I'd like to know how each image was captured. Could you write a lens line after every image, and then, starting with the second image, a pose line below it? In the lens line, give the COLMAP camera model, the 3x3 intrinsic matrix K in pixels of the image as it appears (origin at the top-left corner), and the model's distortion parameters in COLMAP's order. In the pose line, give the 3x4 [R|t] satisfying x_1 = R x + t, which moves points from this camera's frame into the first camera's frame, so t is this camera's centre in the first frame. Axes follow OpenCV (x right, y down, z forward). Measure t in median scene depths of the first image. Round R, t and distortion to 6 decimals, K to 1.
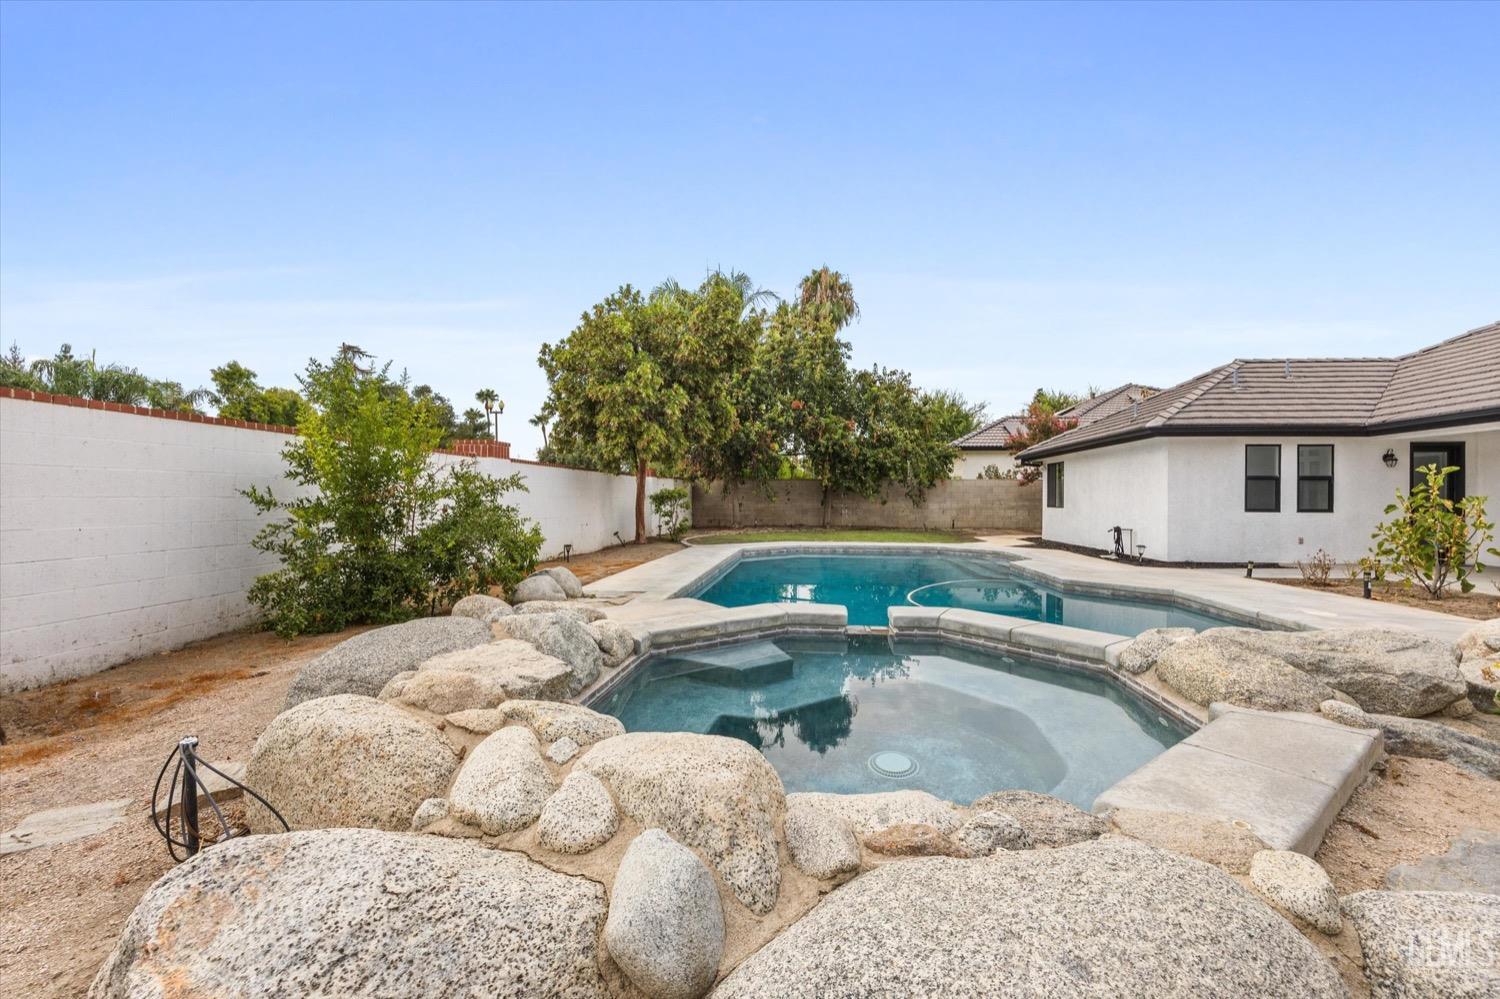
lens RADIAL K [[615.5, 0, 760.4], [0, 615.5, 499.0], [0, 0, 1]] dist [-0.002104, 0.001120]
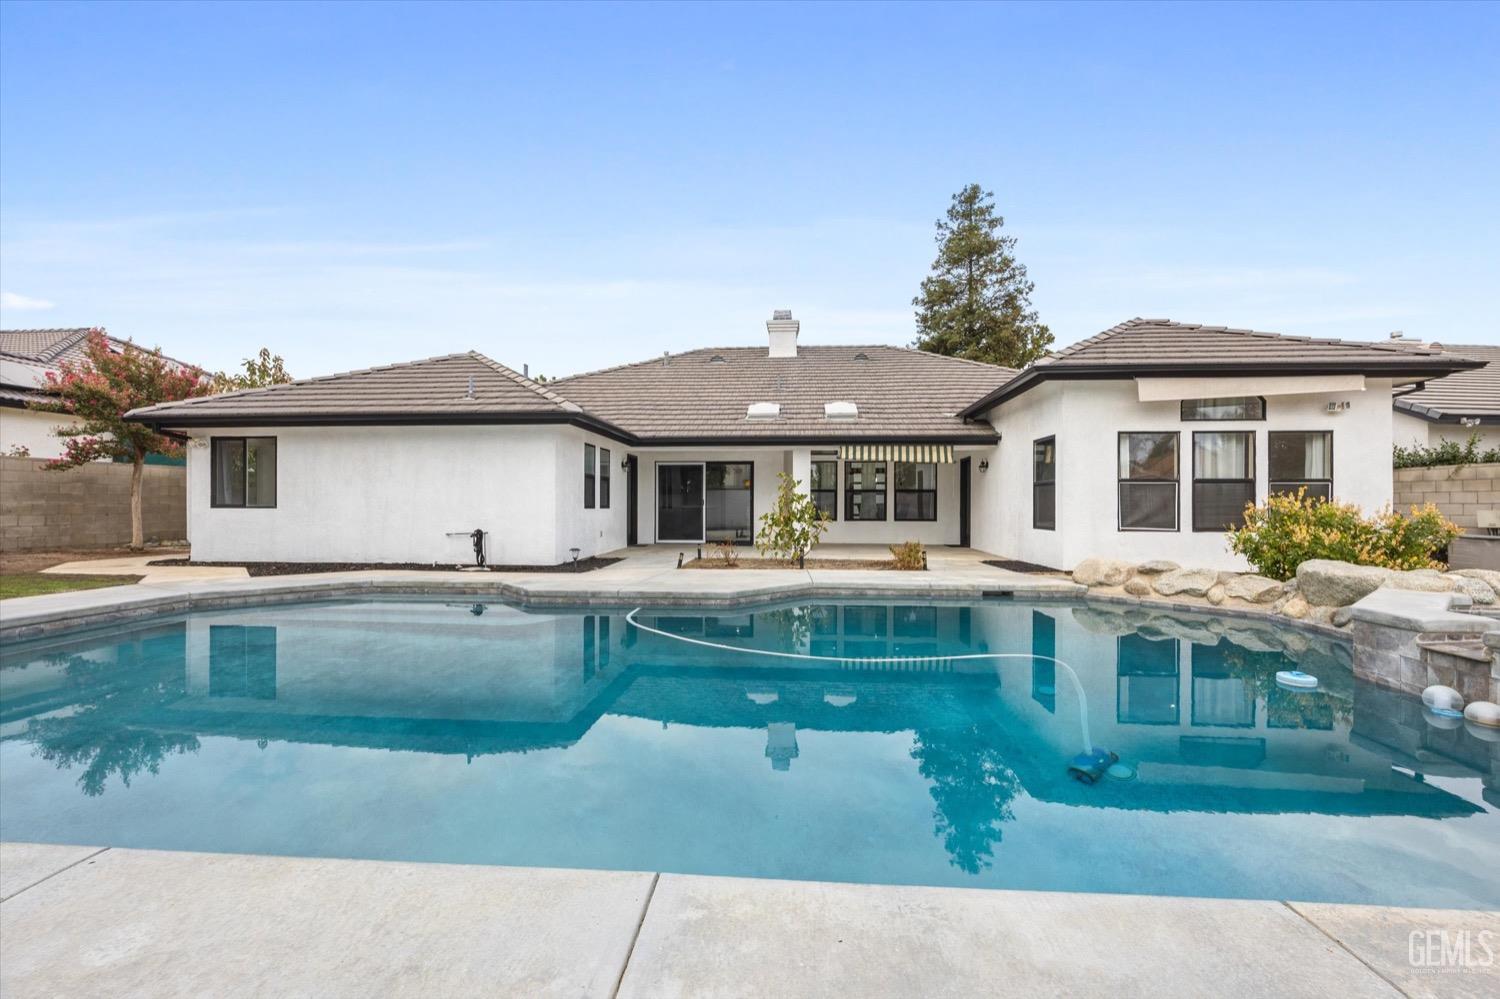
lens RADIAL K [[601.7, 0, 763.9], [0, 601.7, 495.0], [0, 0, 1]] dist [-0.002978, 0.000073]
pose [[-0.020200, 0.011008, 0.999735, -0.117673], [-0.003643, 0.999932, -0.011084, 0.004379], [-0.999789, -0.003866, -0.020158, 0.389899]]
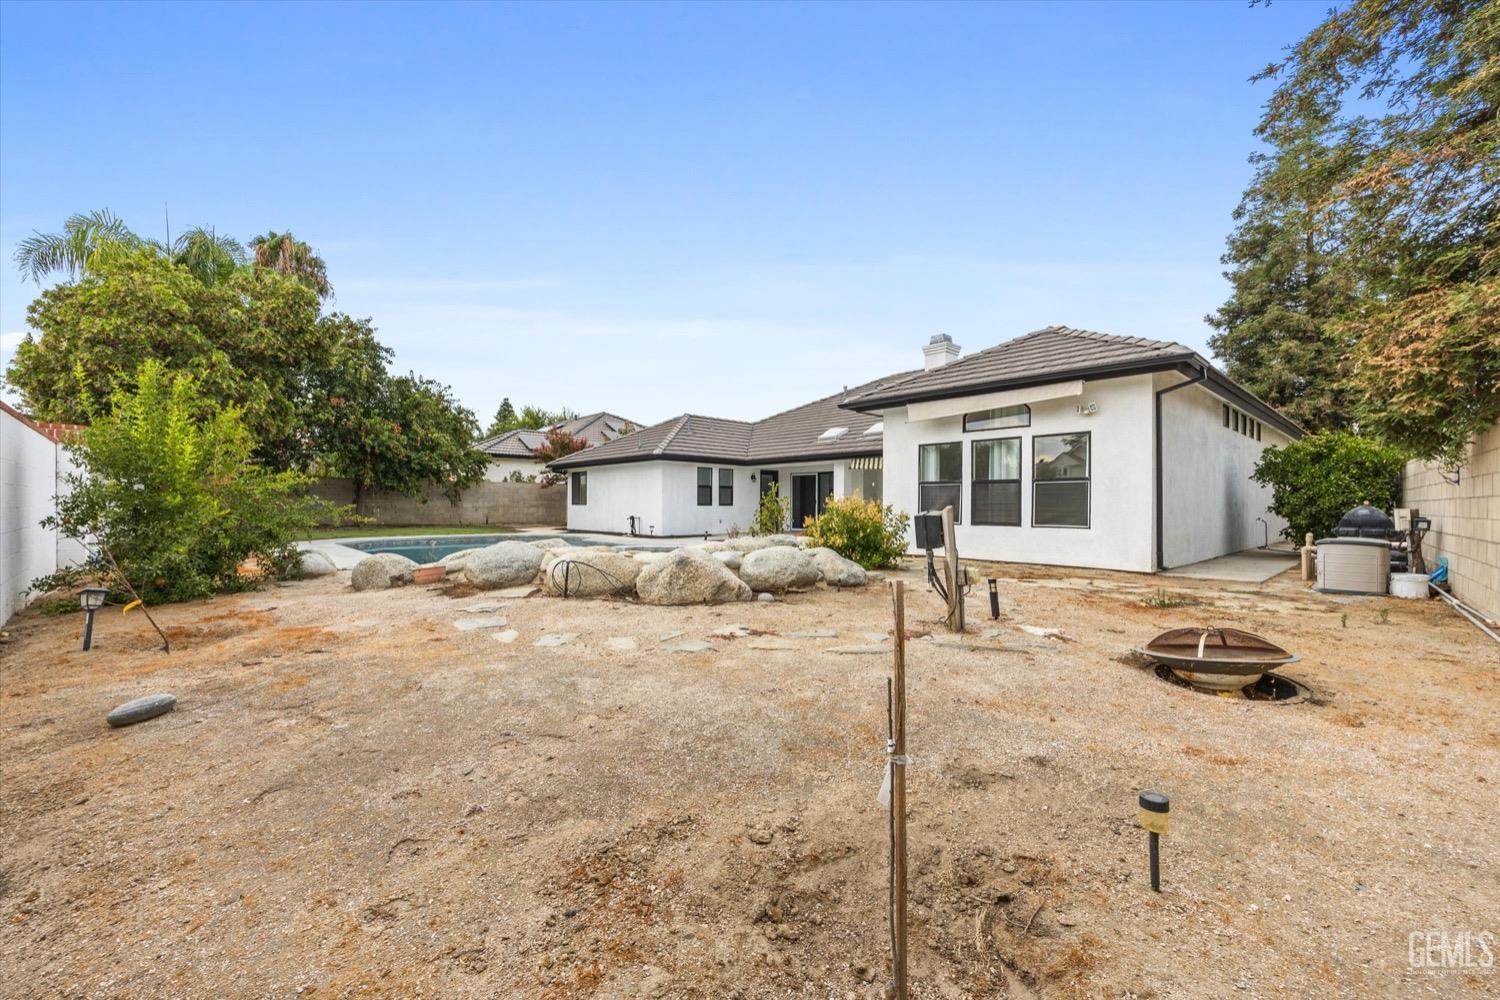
lens RADIAL K [[601.7, 0, 749.8], [0, 601.7, 502.7], [0, 0, 1]] dist [-0.002978, 0.000073]
pose [[0.675906, 0.001681, 0.736986, -0.199318], [-0.002860, 0.999996, 0.000342, 0.006035], [-0.736982, -0.002338, 0.675908, -0.141995]]
